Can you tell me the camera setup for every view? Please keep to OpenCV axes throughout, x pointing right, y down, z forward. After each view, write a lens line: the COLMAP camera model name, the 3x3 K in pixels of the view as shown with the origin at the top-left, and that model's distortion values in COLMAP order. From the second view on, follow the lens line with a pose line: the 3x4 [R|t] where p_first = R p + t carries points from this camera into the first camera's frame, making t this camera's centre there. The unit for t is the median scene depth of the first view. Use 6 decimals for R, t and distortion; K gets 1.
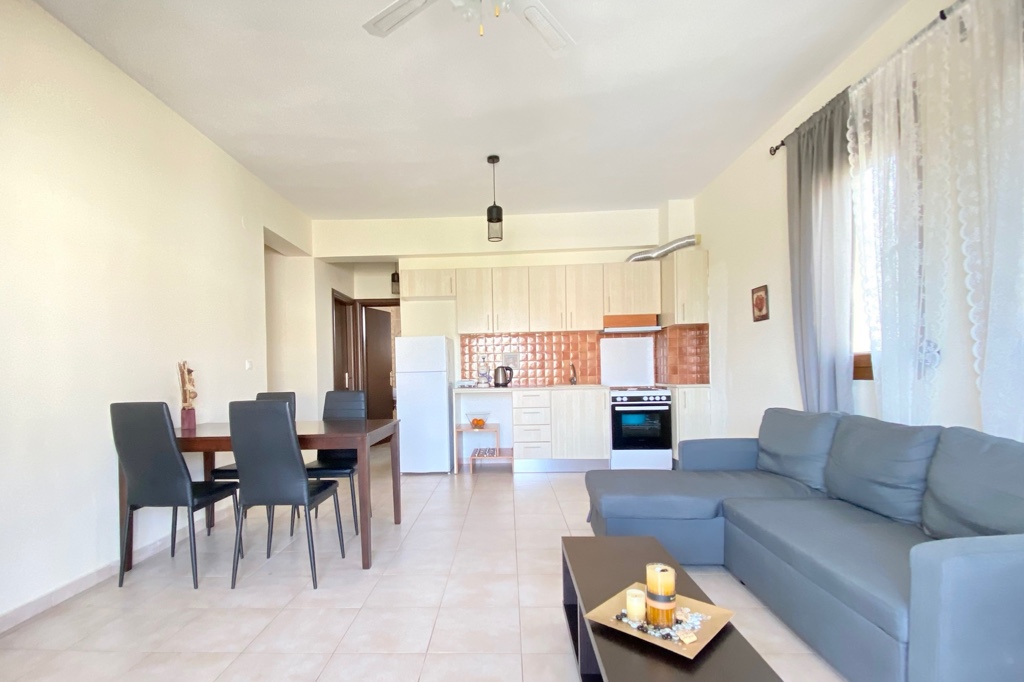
lens RADIAL K [[488.1, 0, 466.6], [0, 488.1, 374.4], [0, 0, 1]] dist [-0.000459, -0.010820]
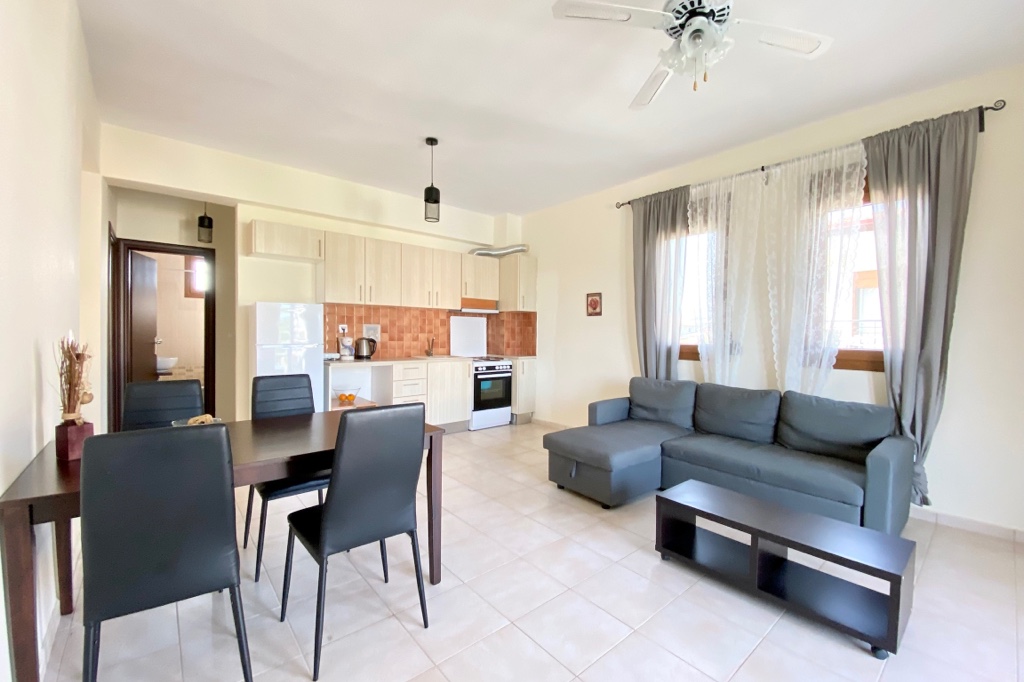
lens RADIAL K [[414.9, 0, 512.0], [0, 414.9, 341.0], [0, 0, 1]] dist [0.029125, -0.024669]
pose [[0.720853, 0.016715, 0.692887, -0.355798], [-0.026405, 0.999646, 0.003356, -0.024812], [-0.692585, -0.020714, 0.721039, 0.205209]]
